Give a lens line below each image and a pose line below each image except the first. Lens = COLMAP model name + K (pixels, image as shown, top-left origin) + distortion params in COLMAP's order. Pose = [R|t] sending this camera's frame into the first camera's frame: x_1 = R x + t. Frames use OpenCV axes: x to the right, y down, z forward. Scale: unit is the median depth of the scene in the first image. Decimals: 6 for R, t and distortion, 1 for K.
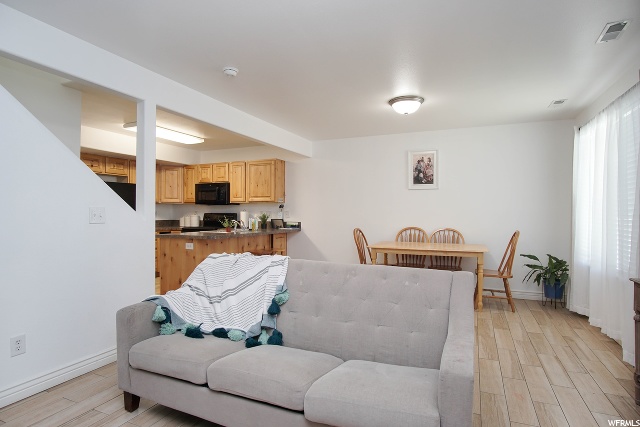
lens RADIAL K [[346.9, 0, 314.9], [0, 346.9, 213.7], [0, 0, 1]] dist [-0.033592, 0.010439]
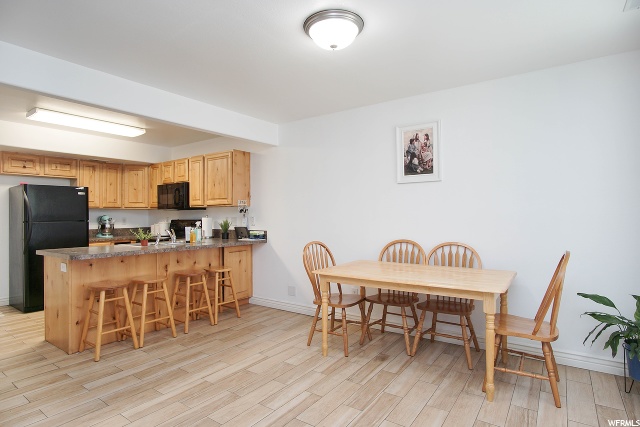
lens RADIAL K [[346.9, 0, 313.0], [0, 346.9, 209.7], [0, 0, 1]] dist [-0.033592, 0.010439]
pose [[0.979739, -0.013127, -0.199848, 0.247682], [0.009283, 0.999754, -0.020161, -0.007294], [0.200064, 0.017897, 0.979619, 0.316628]]
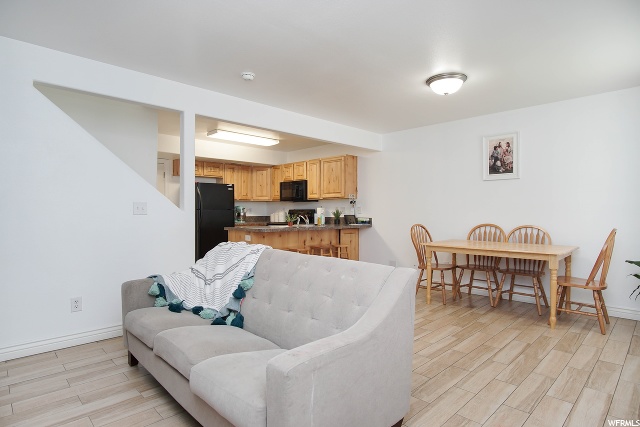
lens RADIAL K [[346.9, 0, 314.3], [0, 346.9, 213.6], [0, 0, 1]] dist [-0.033592, 0.010439]
pose [[0.927987, 0.000693, -0.372611, 0.202583], [0.000619, 0.999994, 0.003402, 0.010103], [0.372612, -0.003387, 0.927981, 0.038163]]
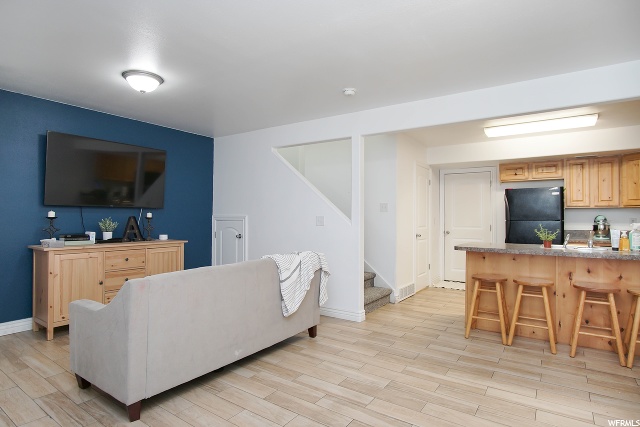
lens RADIAL K [[346.9, 0, 321.2], [0, 346.9, 215.5], [0, 0, 1]] dist [-0.033592, 0.010439]
pose [[-0.172338, -0.010884, -0.984978, 0.487154], [-0.006544, 0.999930, -0.009904, -0.001877], [0.985016, 0.004739, -0.172398, 0.629581]]
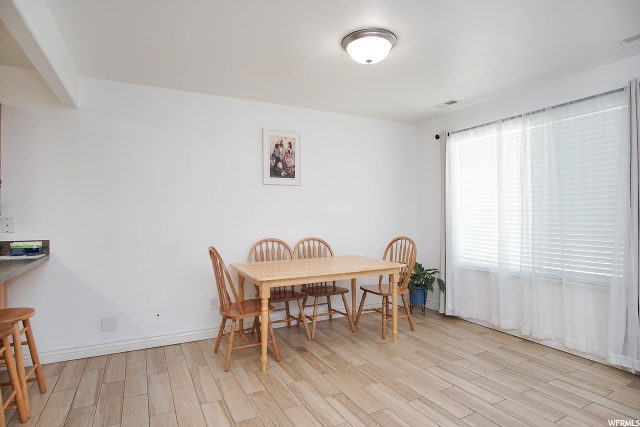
lens RADIAL K [[346.9, 0, 315.1], [0, 346.9, 207.8], [0, 0, 1]] dist [-0.033592, 0.010439]
pose [[0.621381, 0.007189, 0.783475, -0.209206], [0.006640, 0.999874, -0.014441, -0.012305], [-0.783480, 0.014176, 0.621255, 0.500074]]
